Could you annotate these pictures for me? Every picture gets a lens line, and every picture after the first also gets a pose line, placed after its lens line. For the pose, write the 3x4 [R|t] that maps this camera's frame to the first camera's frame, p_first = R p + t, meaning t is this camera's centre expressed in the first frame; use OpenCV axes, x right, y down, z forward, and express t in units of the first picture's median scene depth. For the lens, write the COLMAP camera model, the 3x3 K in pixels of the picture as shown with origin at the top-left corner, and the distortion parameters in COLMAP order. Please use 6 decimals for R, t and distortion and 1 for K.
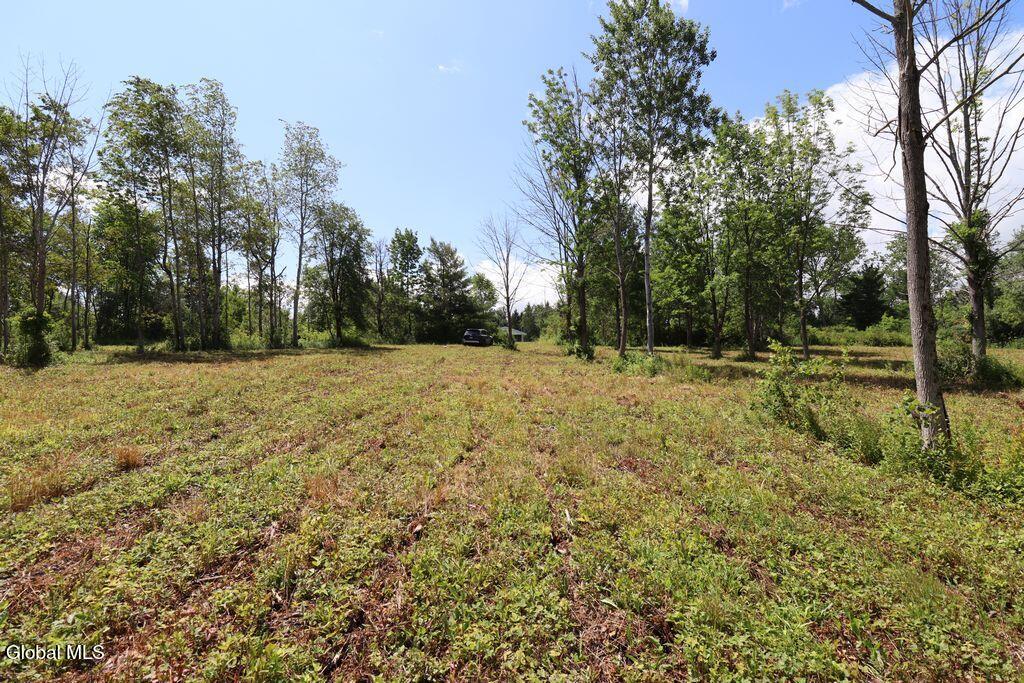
lens RADIAL K [[473.7, 0, 510.2], [0, 473.7, 347.2], [0, 0, 1]] dist [-0.003475, -0.010518]
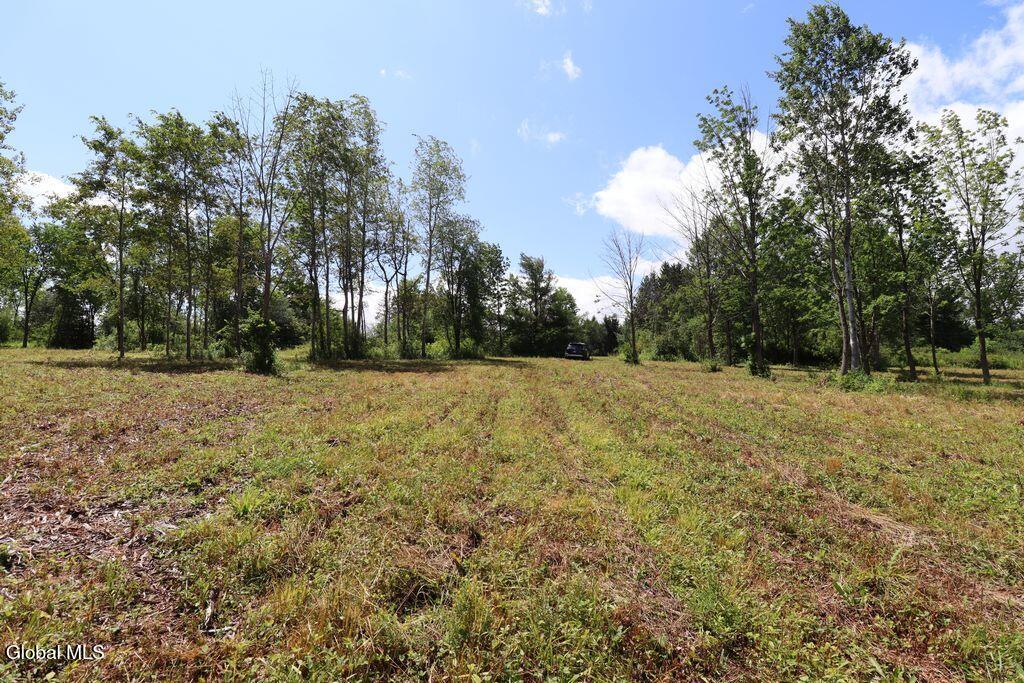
lens RADIAL K [[473.7, 0, 517.1], [0, 473.7, 354.6], [0, 0, 1]] dist [-0.003475, -0.010518]
pose [[0.998542, 0.020710, -0.049850, -0.156982], [-0.021311, 0.999706, -0.011564, 0.000683], [0.049596, 0.012609, 0.998690, -0.012693]]
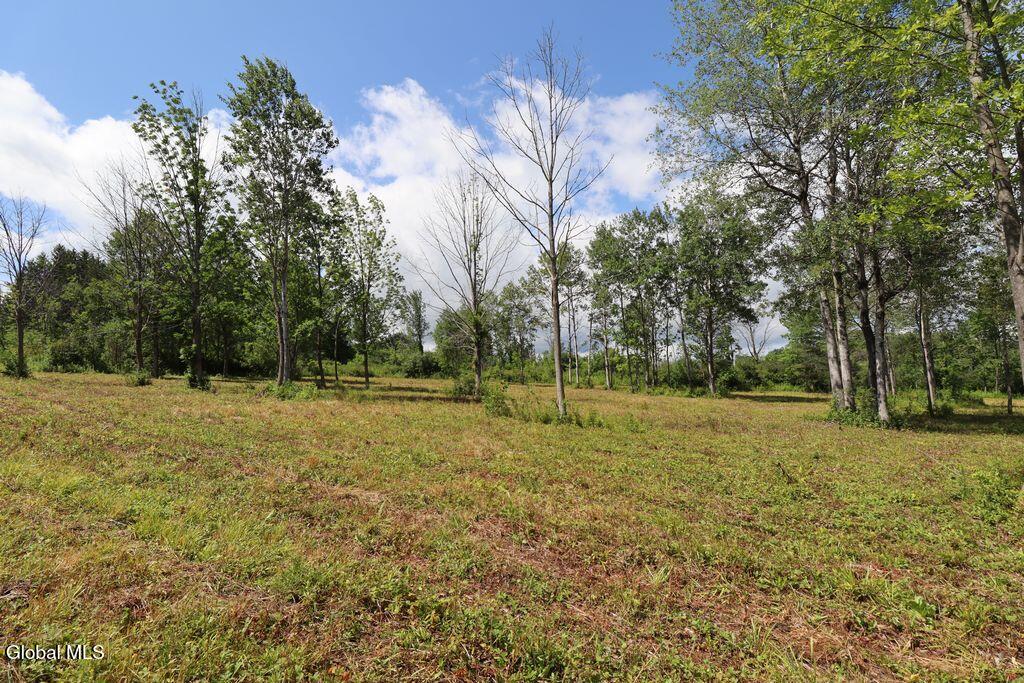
lens RADIAL K [[473.7, 0, 512.1], [0, 473.7, 339.5], [0, 0, 1]] dist [-0.003475, -0.010518]
pose [[0.483775, 0.076367, 0.871854, -0.226201], [-0.011833, 0.996665, -0.080734, -0.005371], [-0.875112, 0.028740, 0.483066, -0.030650]]
